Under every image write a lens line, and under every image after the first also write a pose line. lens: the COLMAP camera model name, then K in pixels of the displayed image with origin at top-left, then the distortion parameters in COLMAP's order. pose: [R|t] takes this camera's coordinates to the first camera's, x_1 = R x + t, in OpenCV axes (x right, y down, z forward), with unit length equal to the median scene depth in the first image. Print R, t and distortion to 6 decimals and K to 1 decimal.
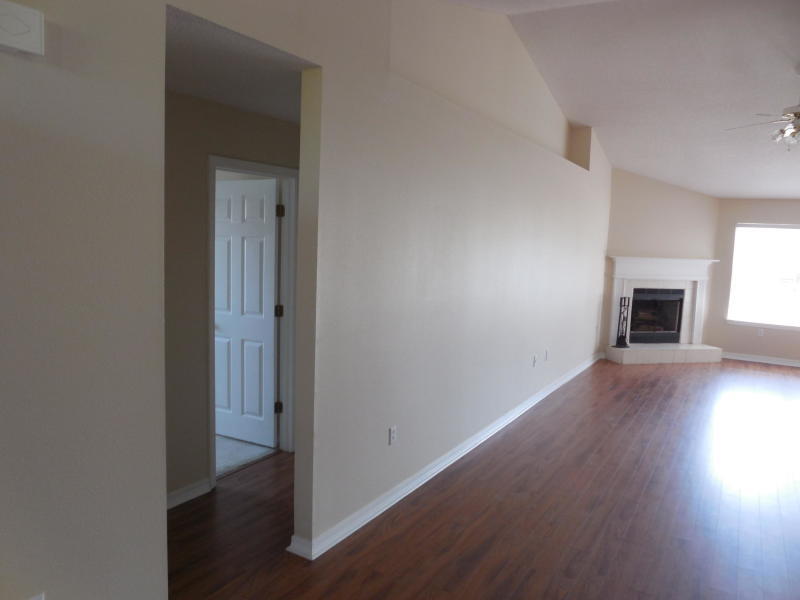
lens RADIAL K [[617.6, 0, 400.0], [0, 617.6, 300.0], [0, 0, 1]] dist [-0.059464, 0.049743]
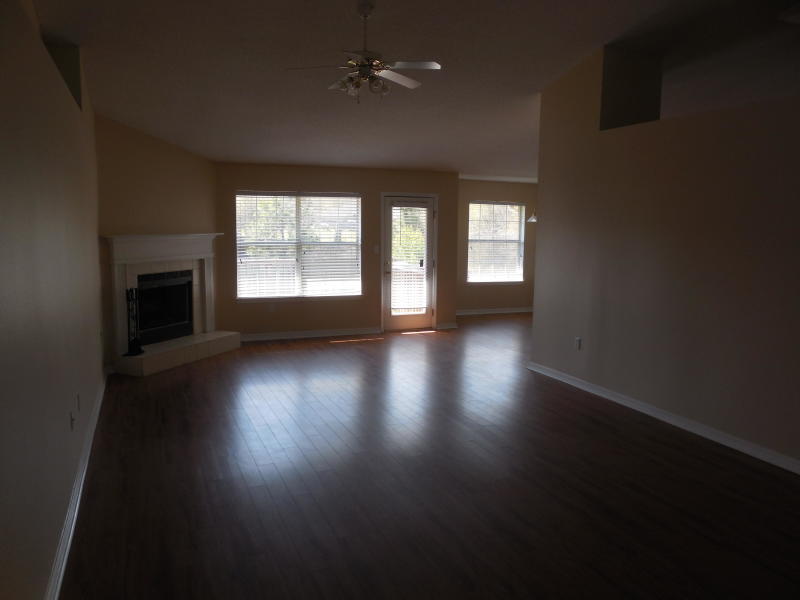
lens RADIAL K [[617.6, 0, 400.0], [0, 617.6, 300.0], [0, 0, 1]] dist [-0.059464, 0.049743]
pose [[0.616439, -0.131895, 0.776278, -0.019438], [0.098284, 0.991049, 0.090339, -0.025674], [-0.781245, 0.020607, 0.623884, 0.257957]]
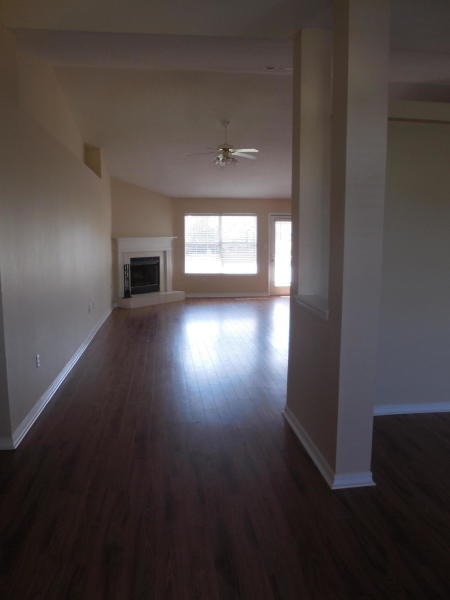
lens RADIAL K [[463.2, 0, 225.0], [0, 463.2, 300.0], [0, 0, 1]] dist [-0.059464, 0.049743]
pose [[0.795940, -0.122564, 0.592839, -0.118242], [0.093563, 0.992430, 0.079558, 0.014542], [-0.598102, -0.007856, 0.801382, -0.048383]]
